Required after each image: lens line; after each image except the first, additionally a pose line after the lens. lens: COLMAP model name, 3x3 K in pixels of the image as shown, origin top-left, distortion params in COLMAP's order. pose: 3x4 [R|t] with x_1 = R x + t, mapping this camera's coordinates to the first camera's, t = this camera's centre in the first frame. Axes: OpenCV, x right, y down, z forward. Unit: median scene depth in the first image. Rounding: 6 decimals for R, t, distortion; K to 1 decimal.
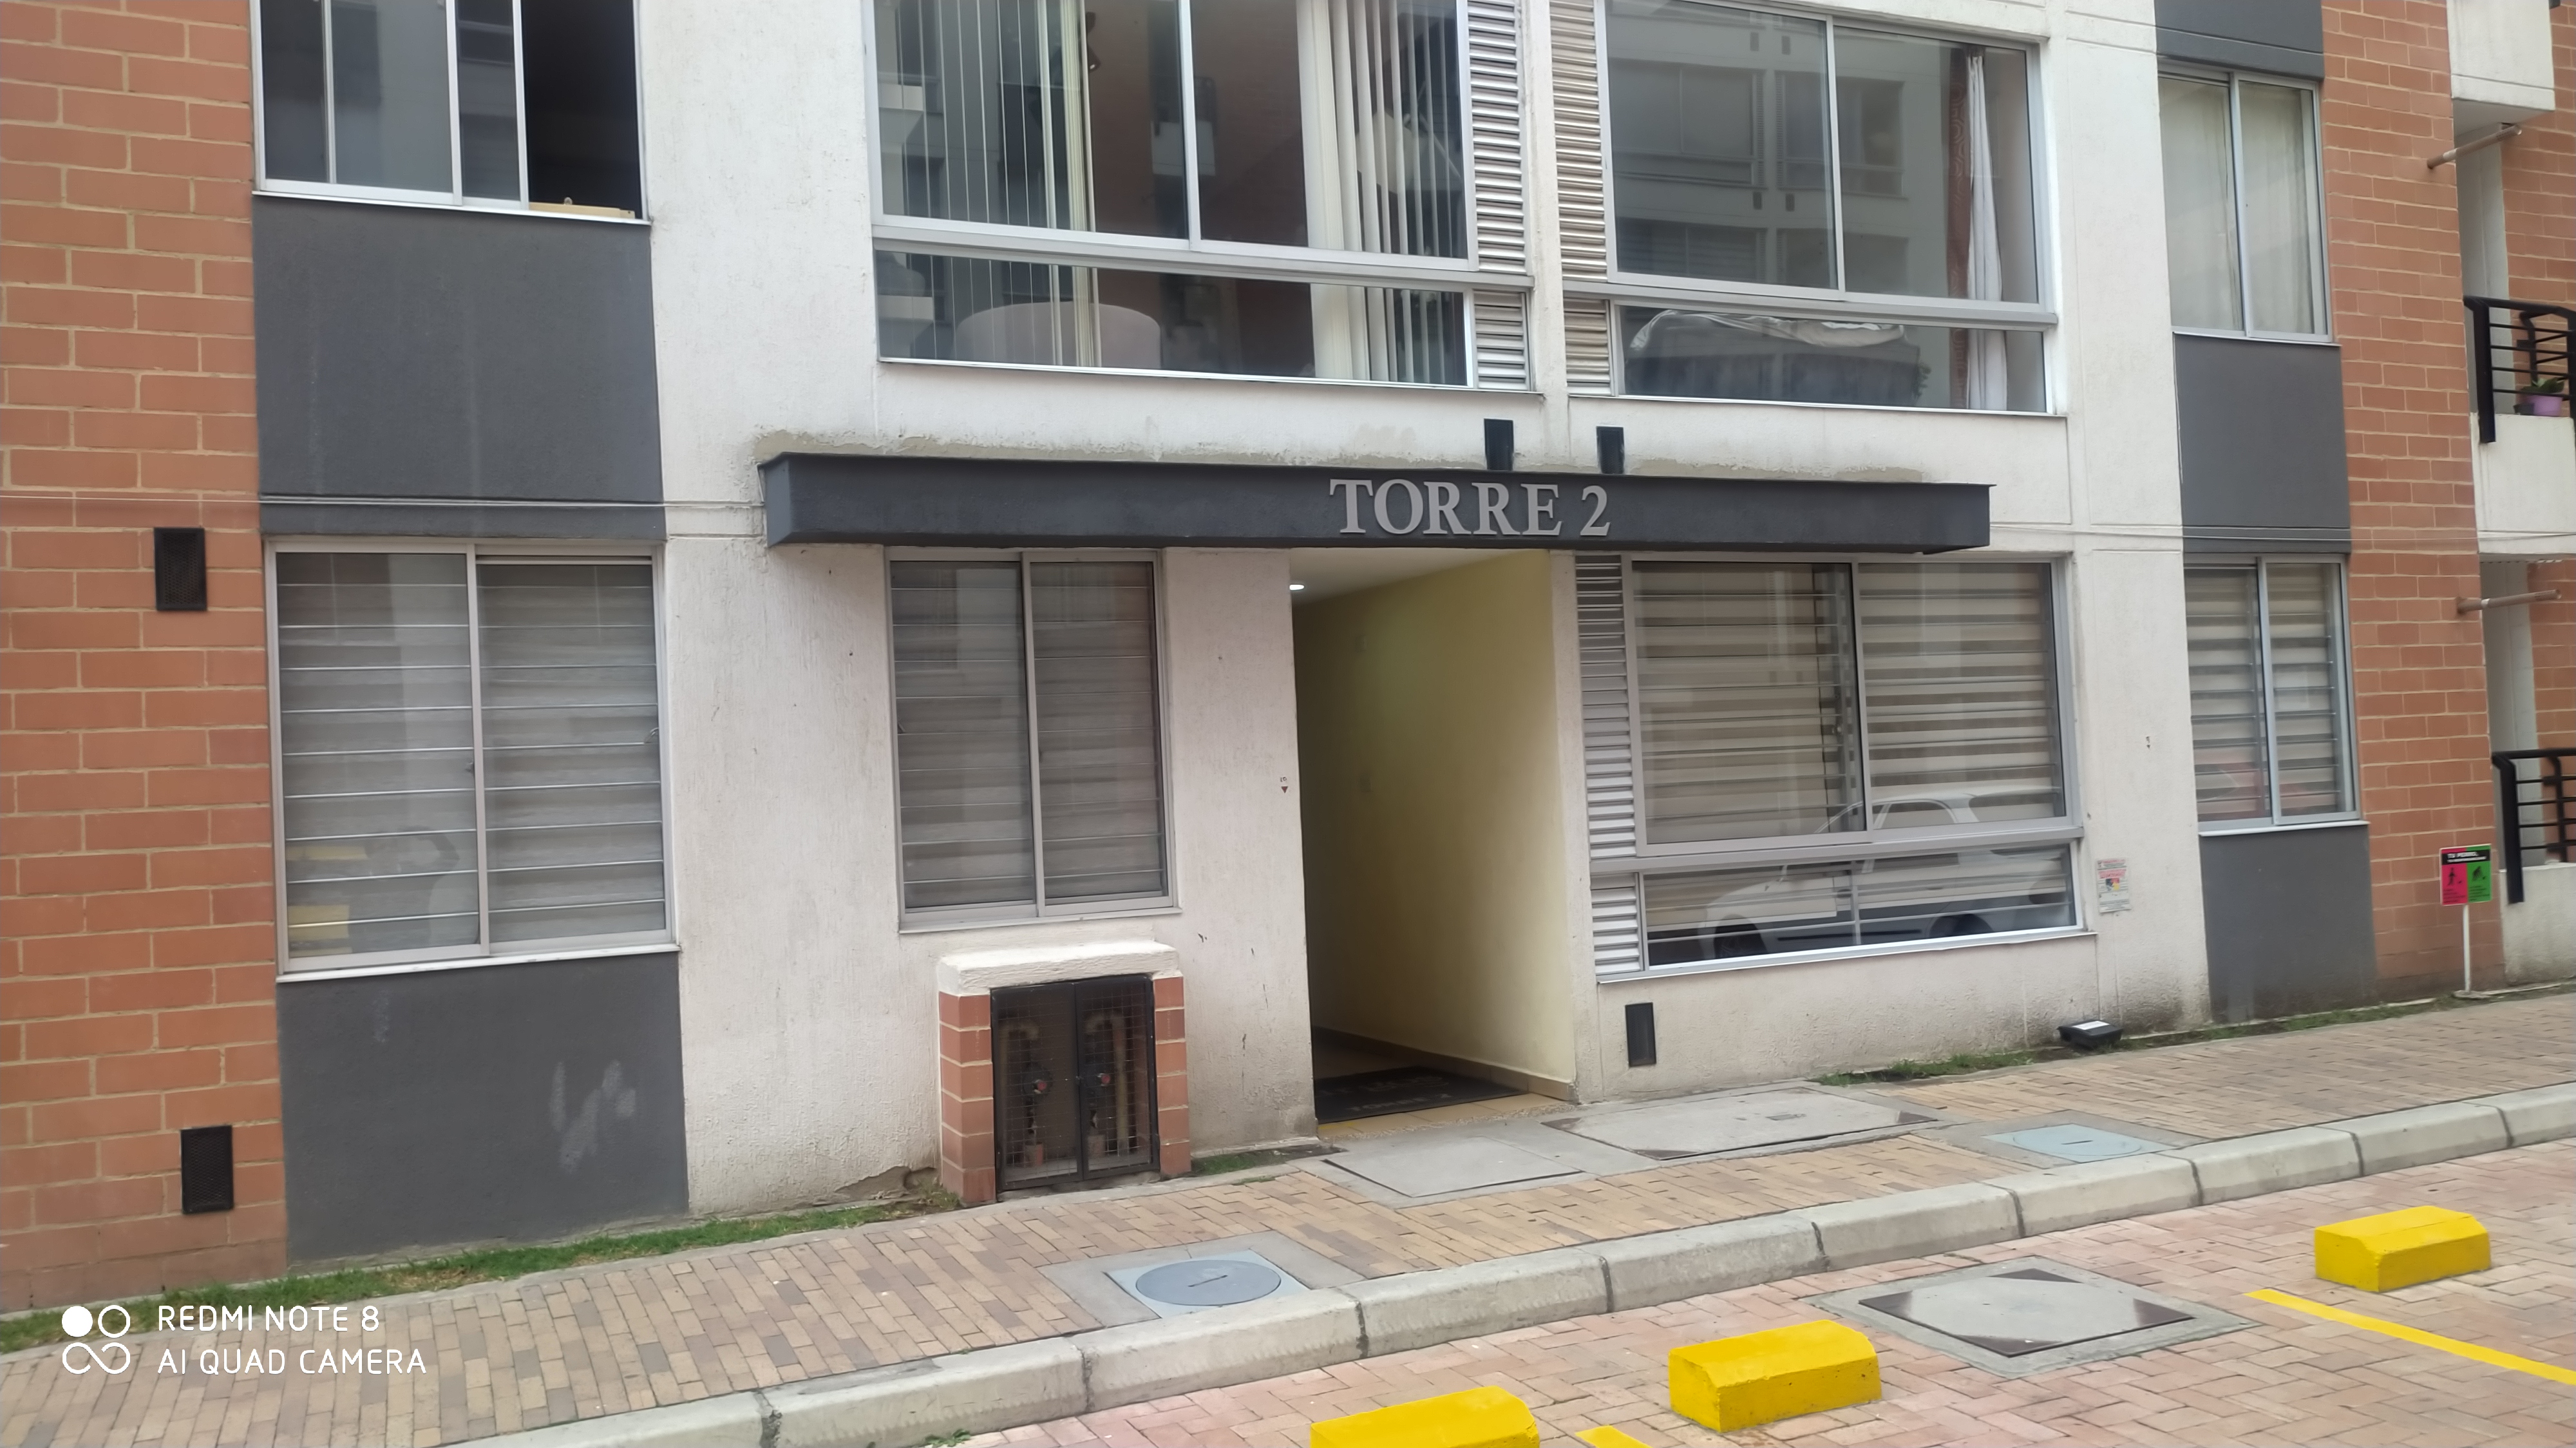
lens RADIAL K [[1936.4, 0, 1287.5], [0, 1936.4, 718.7], [0, 0, 1]] dist [0.046840, -0.035585]
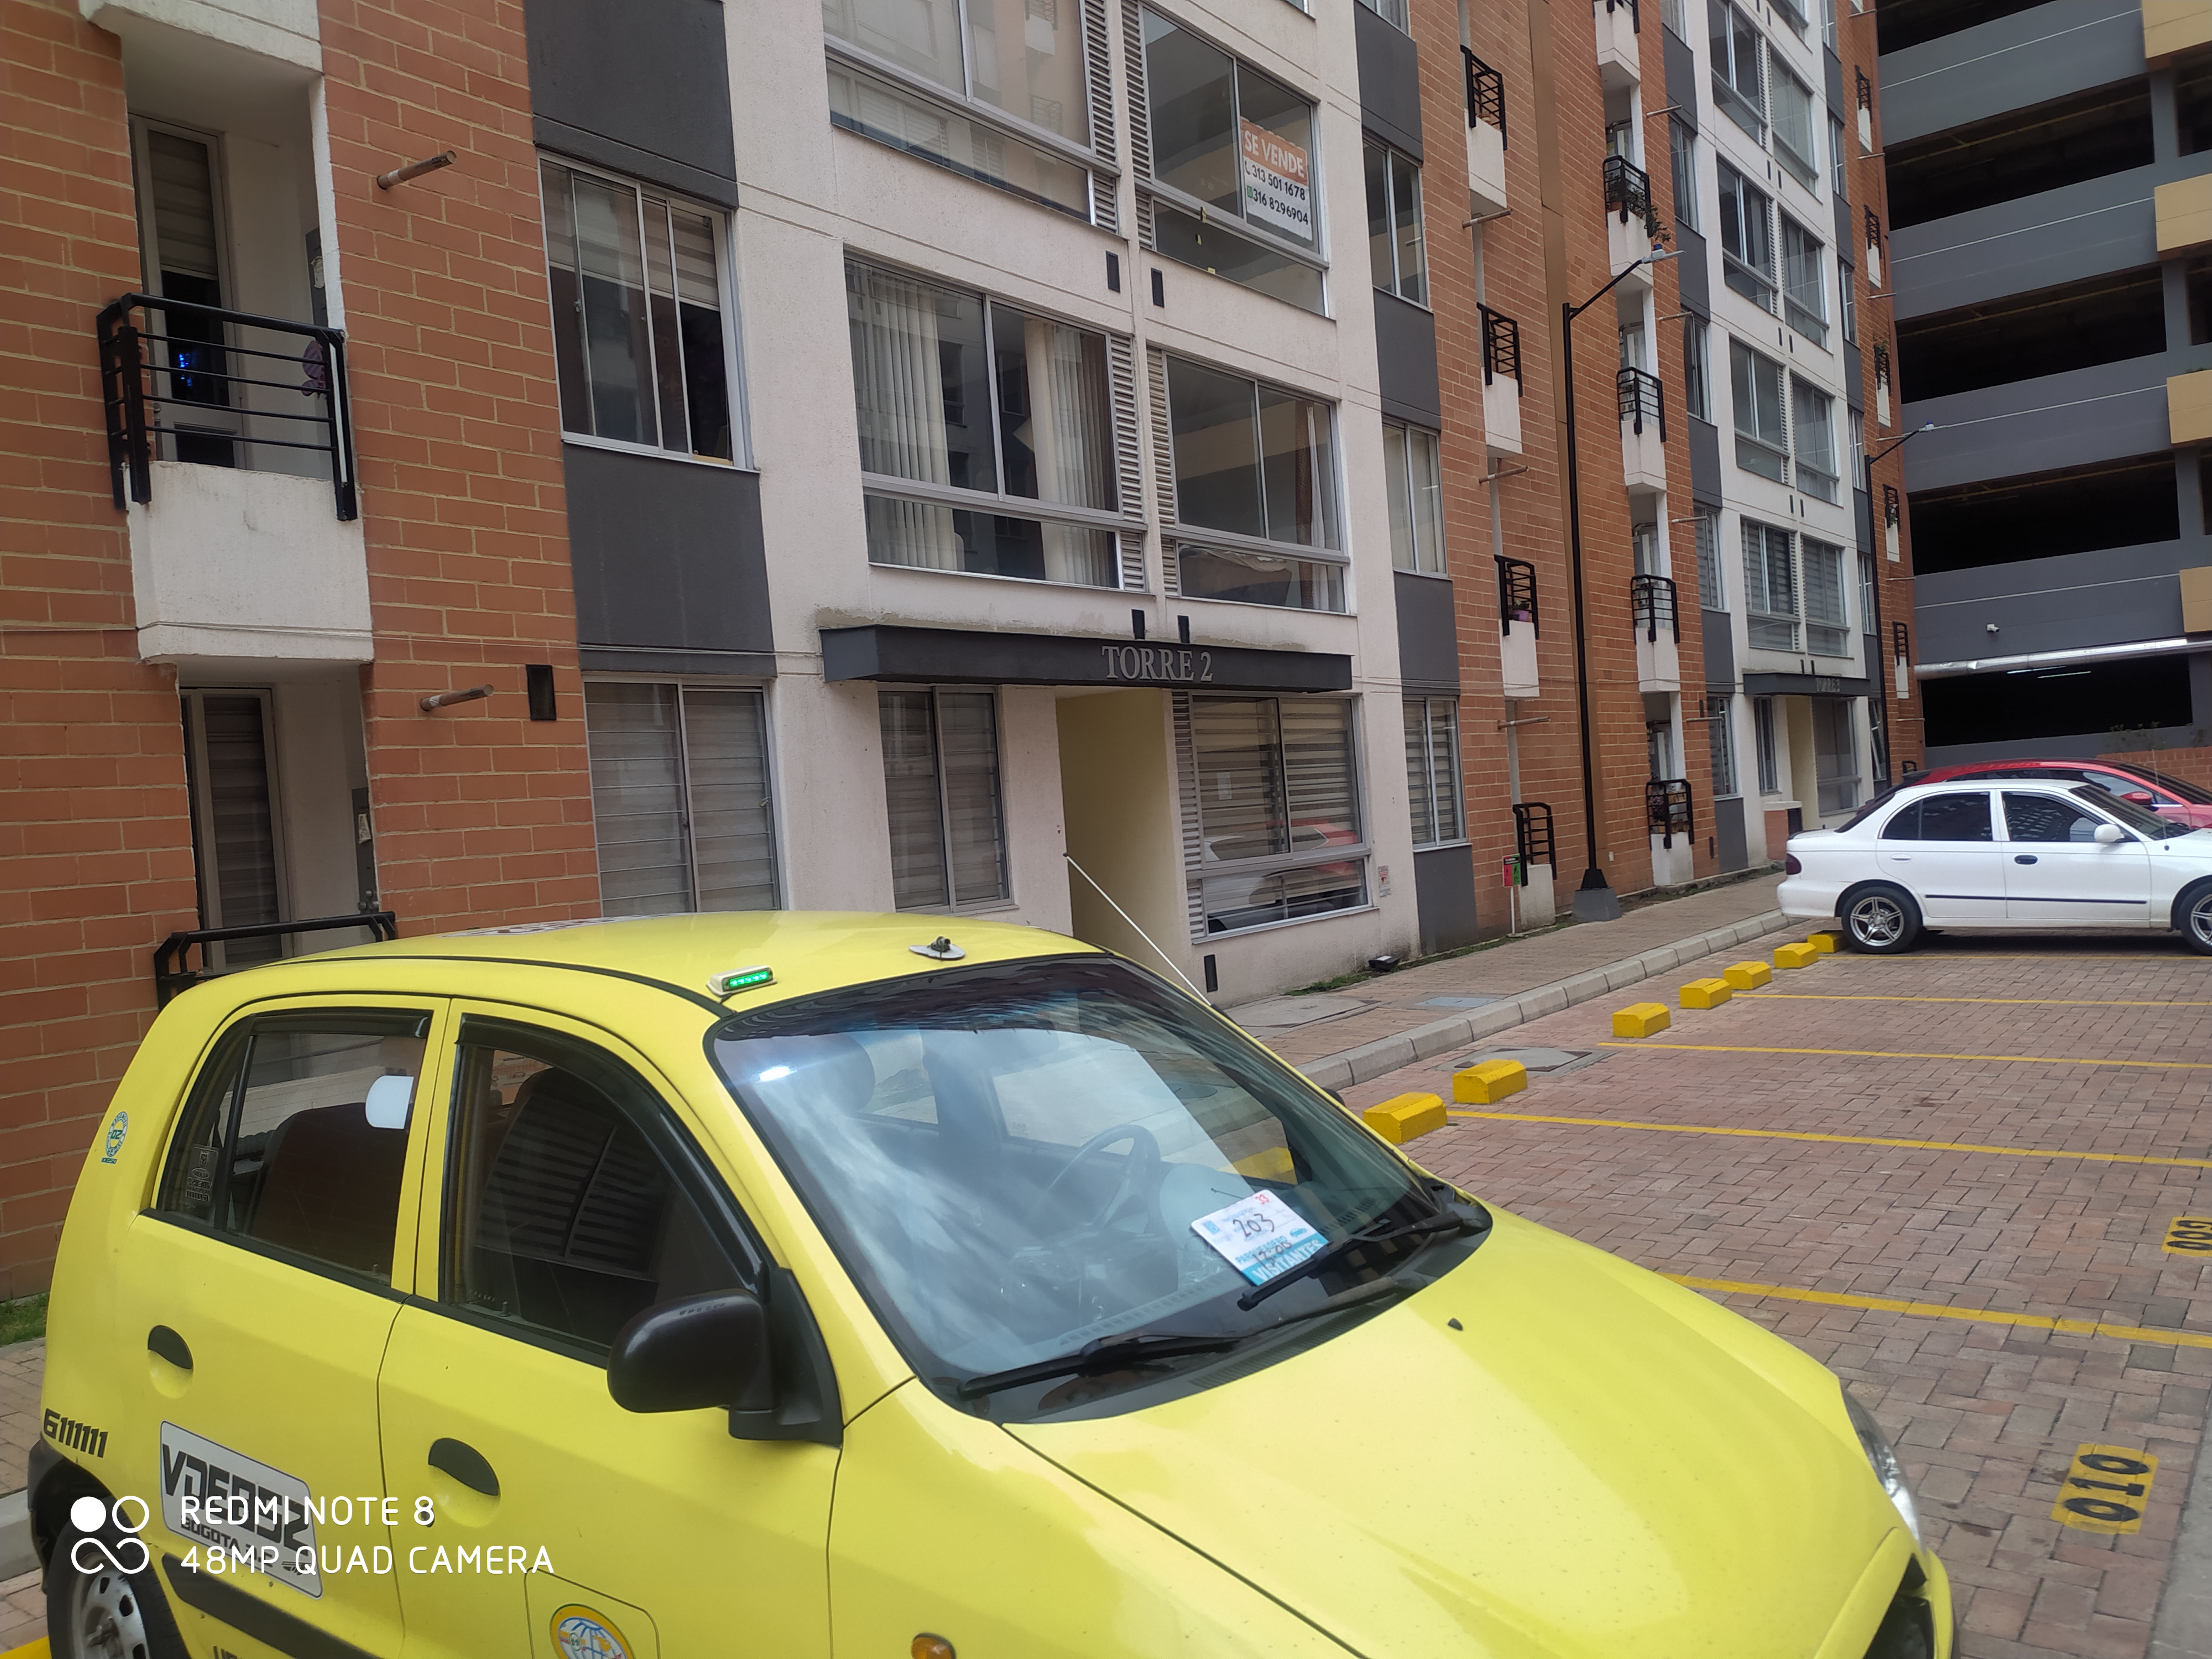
lens RADIAL K [[1688.2, 0, 1109.6], [0, 1688.2, 829.1], [0, 0, 1]] dist [0.031471, -0.023768]
pose [[0.875065, -0.024249, 0.483398, -0.611452], [0.021033, 0.999706, 0.012074, 0.016298], [-0.483549, -0.000398, 0.875317, -0.258508]]
